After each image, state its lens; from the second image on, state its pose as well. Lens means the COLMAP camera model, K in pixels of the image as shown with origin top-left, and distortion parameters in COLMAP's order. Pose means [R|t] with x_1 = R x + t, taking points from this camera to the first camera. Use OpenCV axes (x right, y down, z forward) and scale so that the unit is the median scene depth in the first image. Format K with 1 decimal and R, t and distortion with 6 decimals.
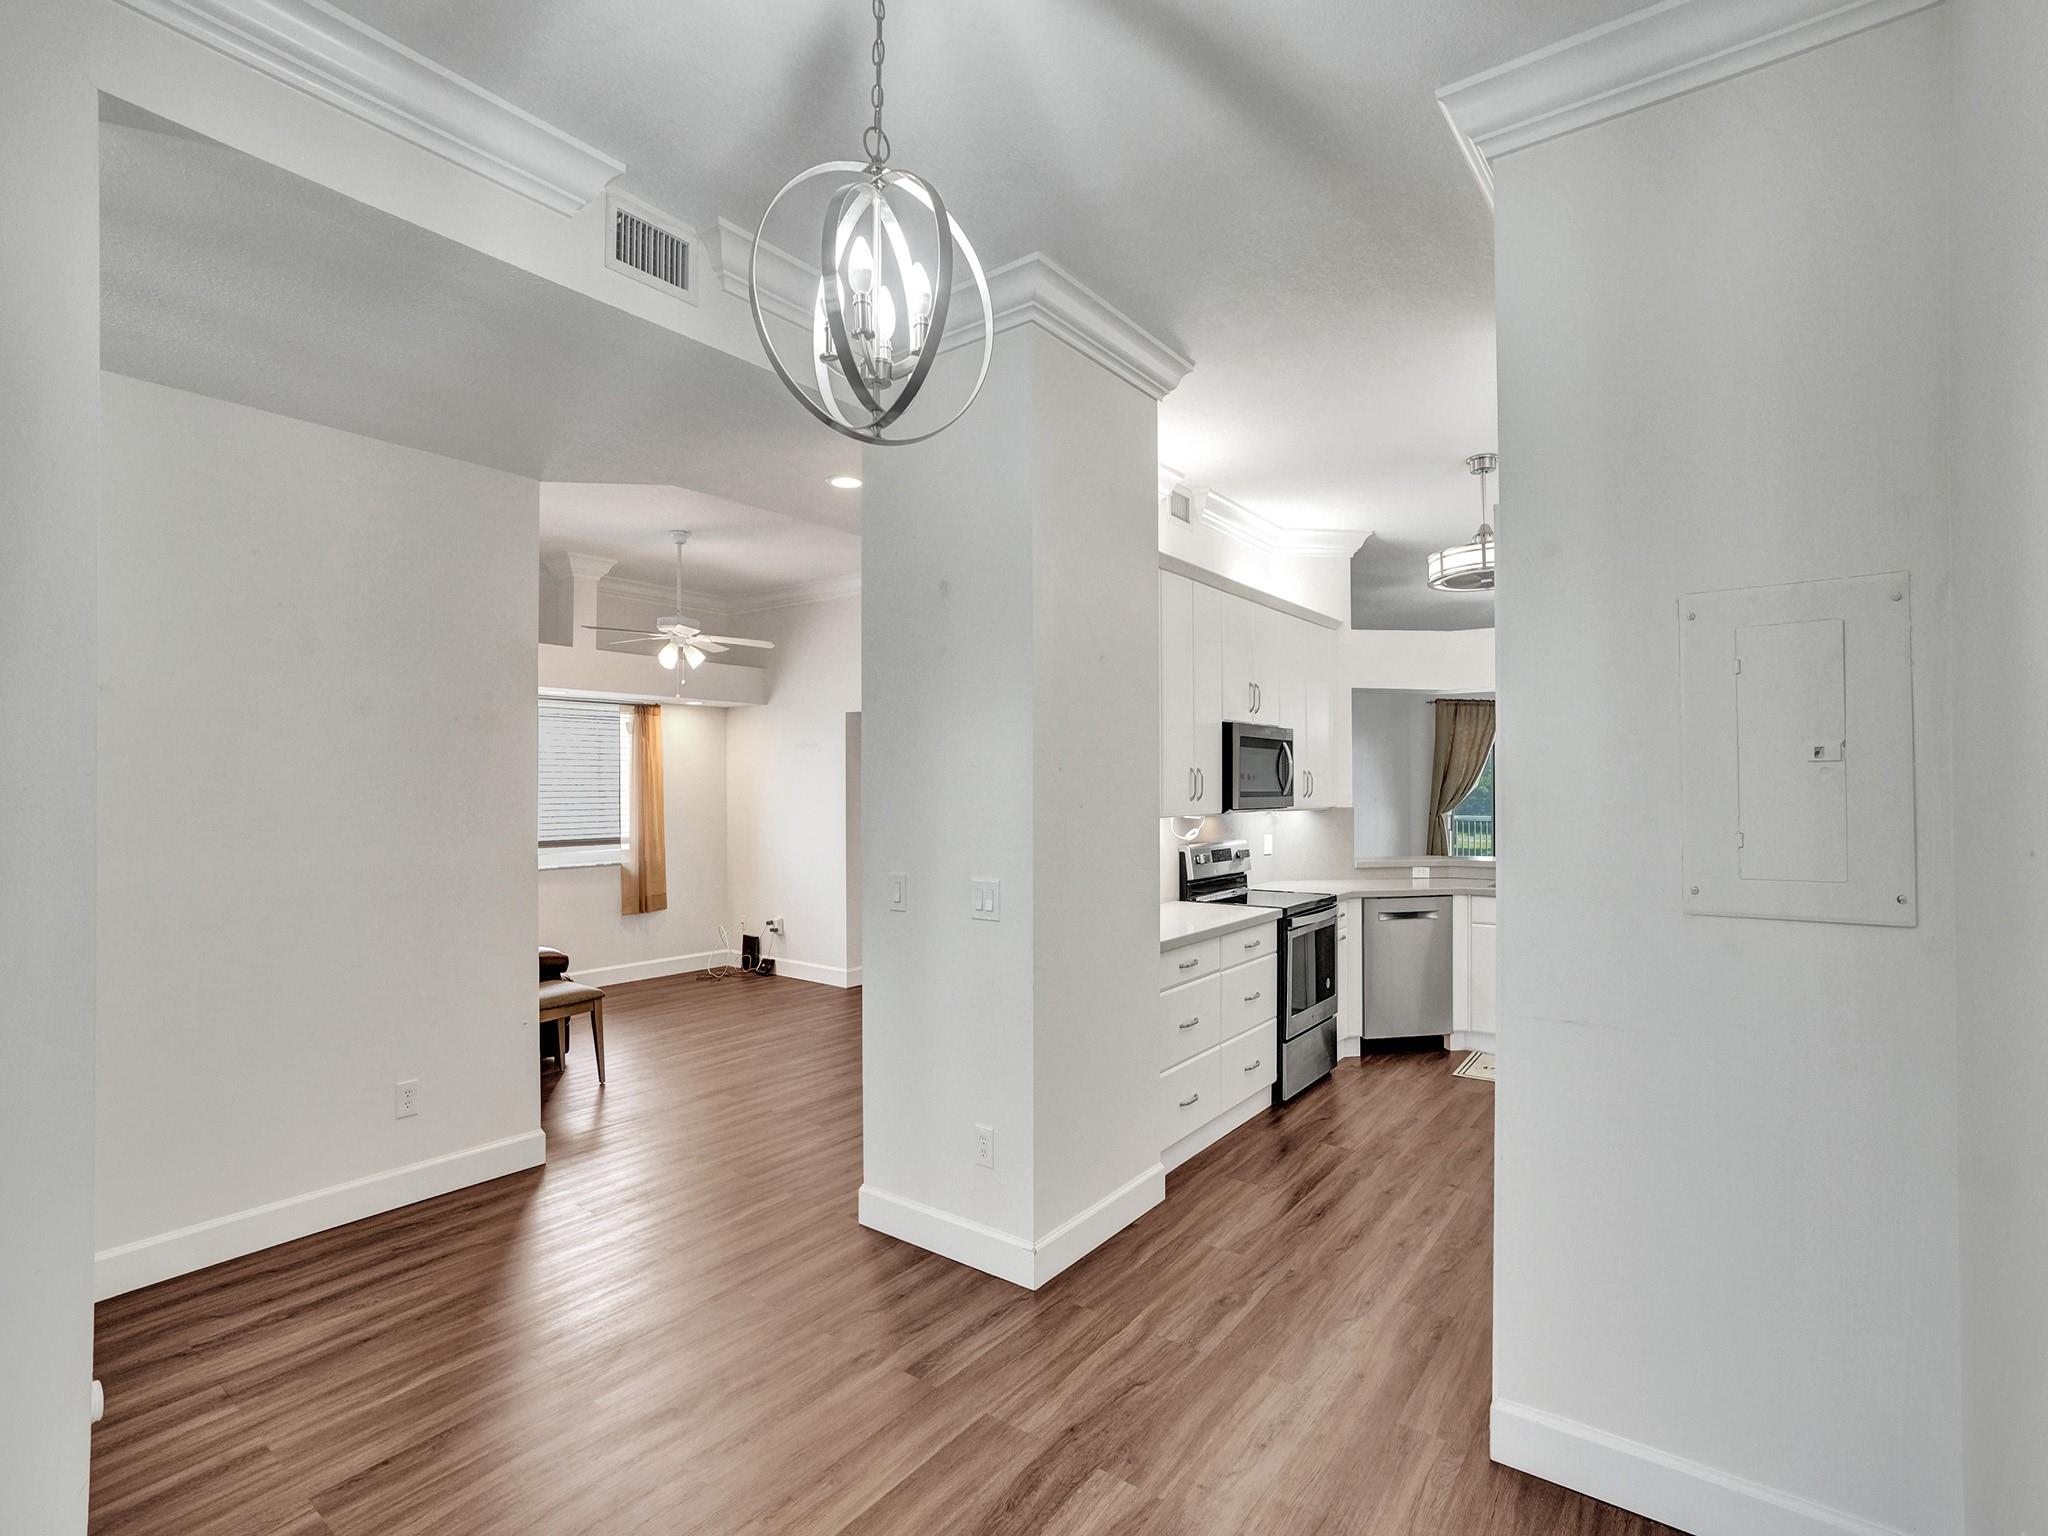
lens RADIAL K [[977.0, 0, 1014.6], [0, 977.0, 787.4], [0, 0, 1]] dist [-0.035271, 0.013797]
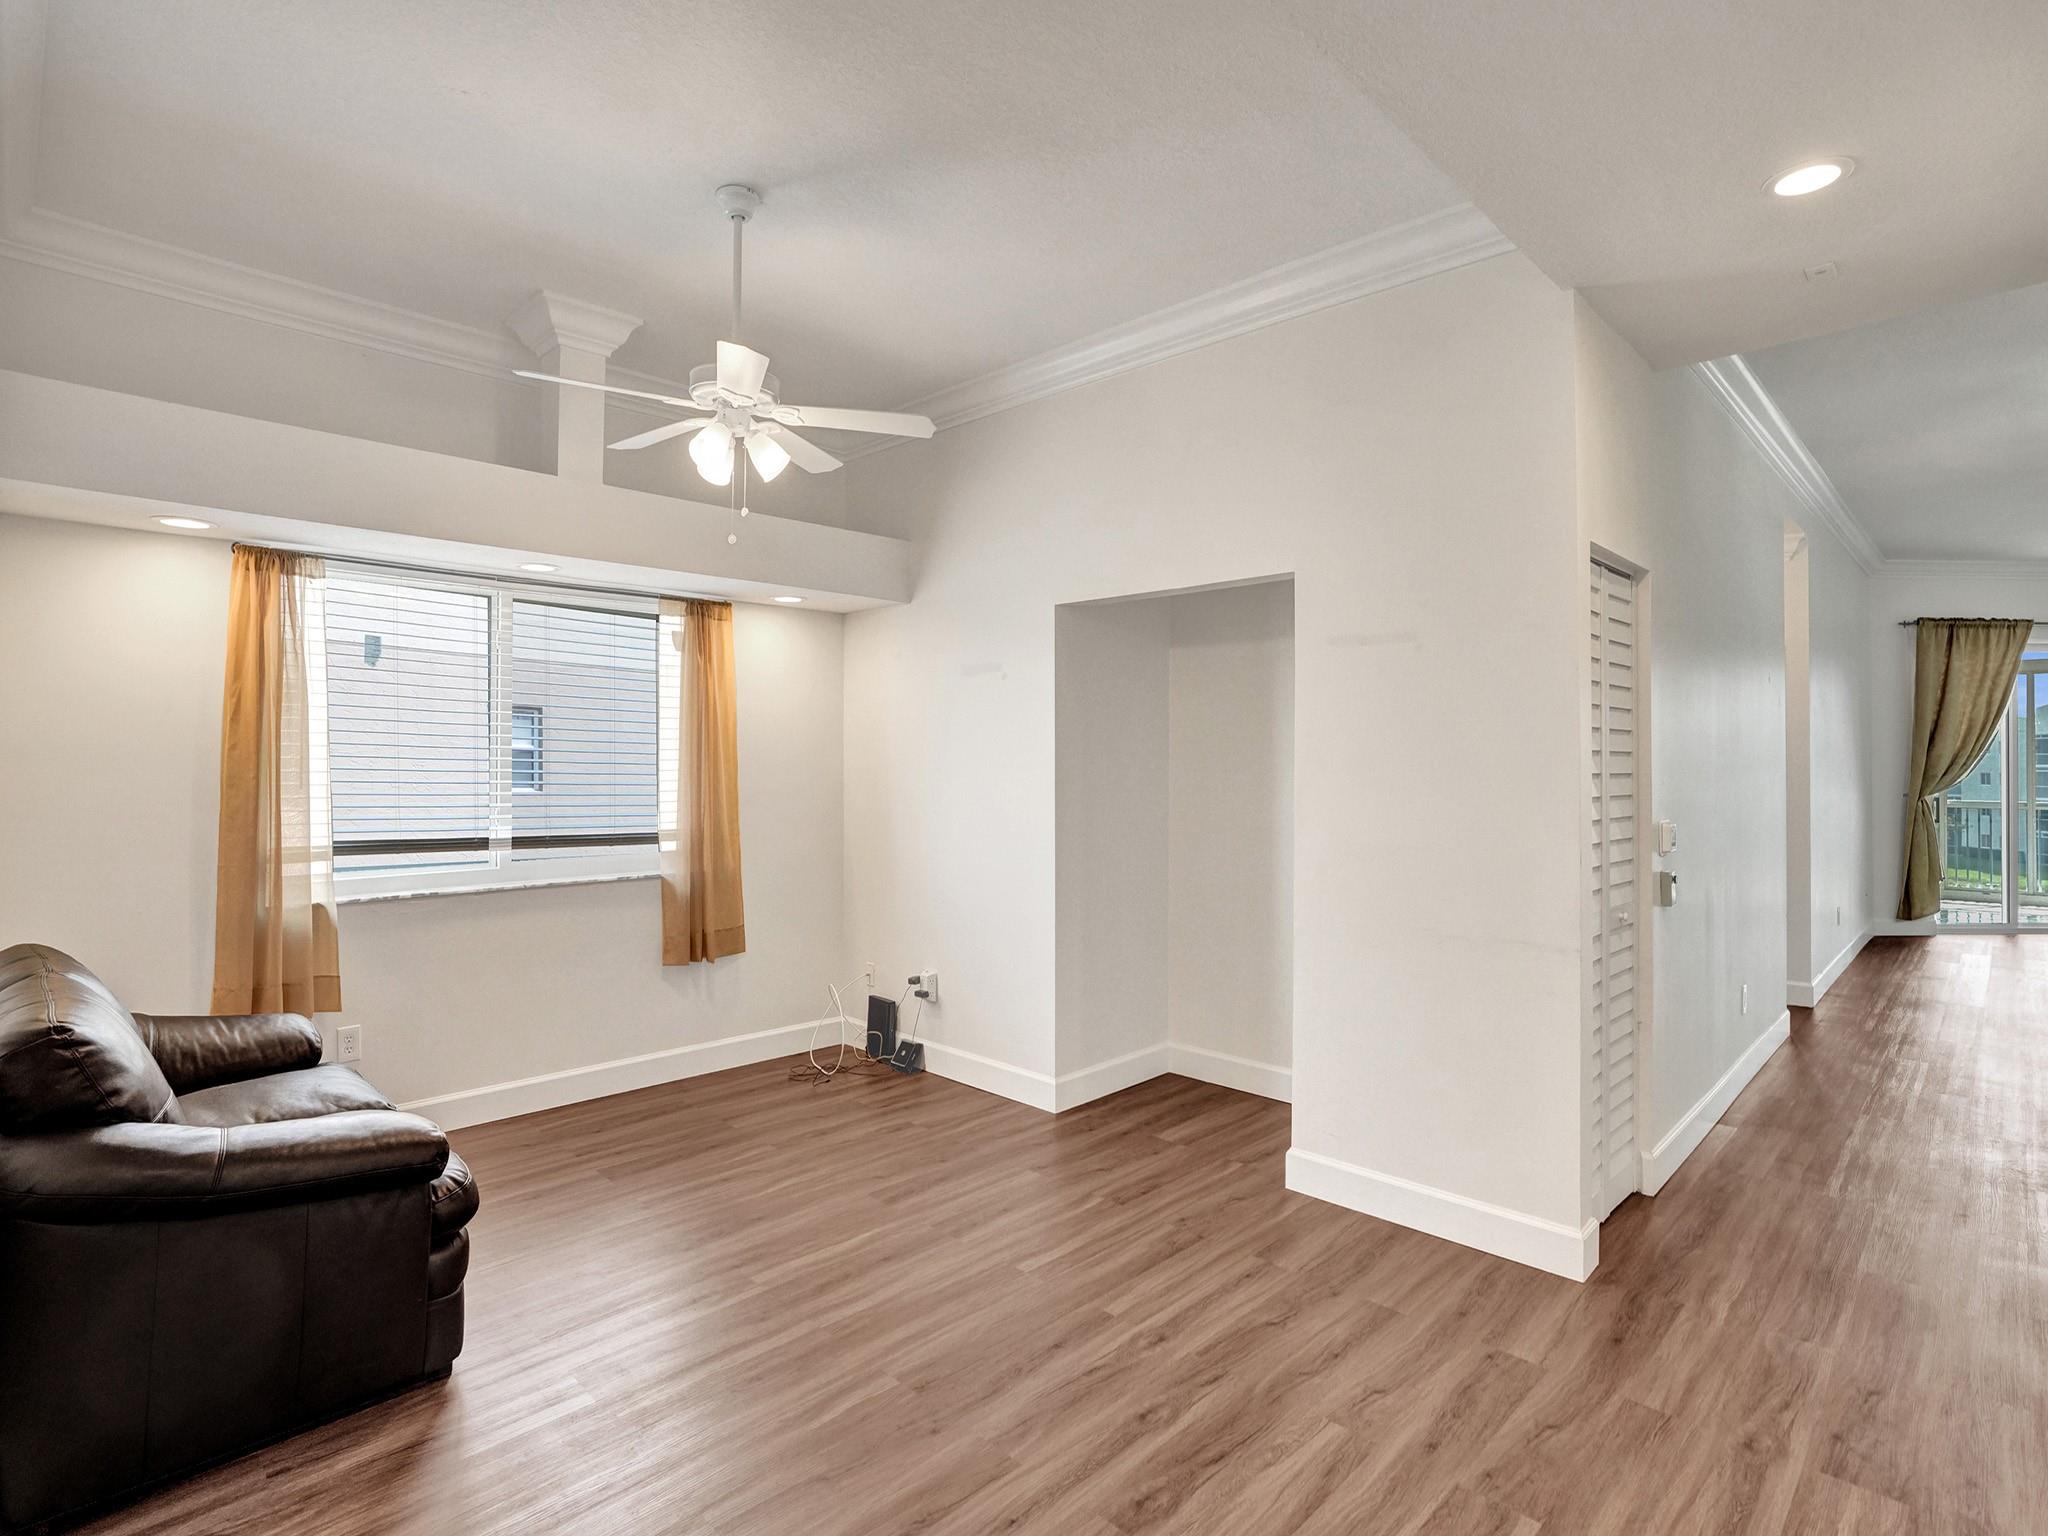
lens RADIAL K [[977.0, 0, 1015.0], [0, 977.0, 769.2], [0, 0, 1]] dist [-0.035271, 0.013797]
pose [[0.991822, 0.002986, -0.127597, -0.121668], [-0.002516, 0.999989, 0.003841, 0.012422], [0.127607, -0.003489, 0.991819, 0.445891]]
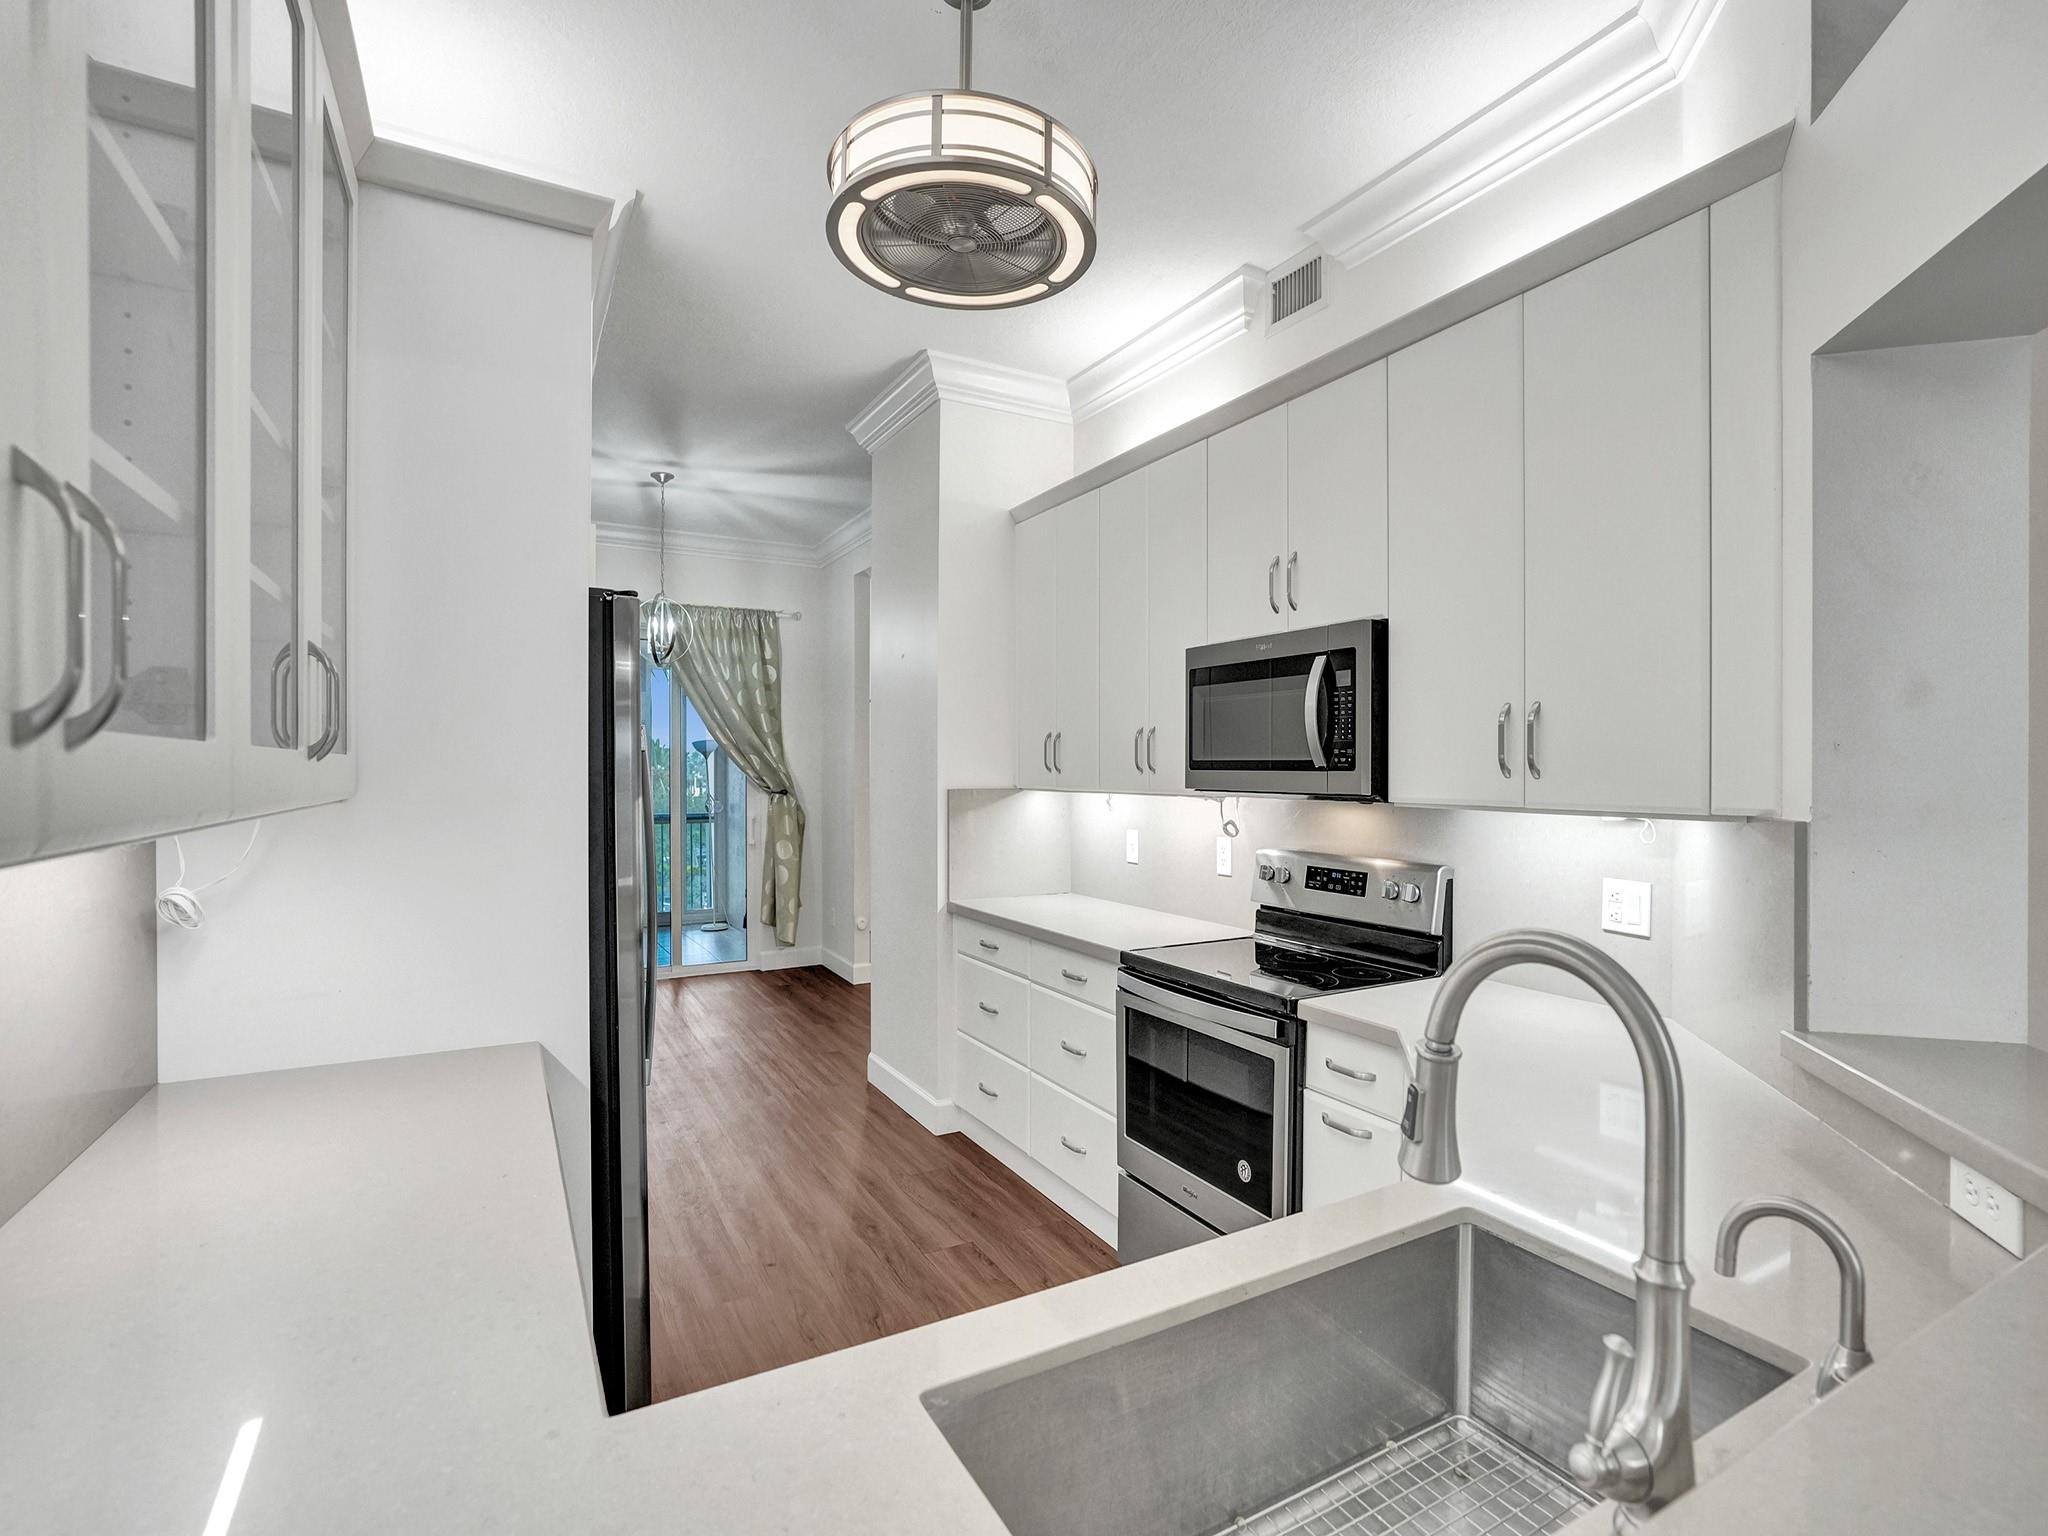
lens RADIAL K [[977.0, 0, 1032.4], [0, 977.0, 775.7], [0, 0, 1]] dist [-0.035271, 0.013797]
pose [[-0.388683, 0.019031, -0.921175, 0.528955], [0.006299, 0.999818, 0.017998, 0.000393], [0.921350, 0.001193, -0.388732, 0.726317]]
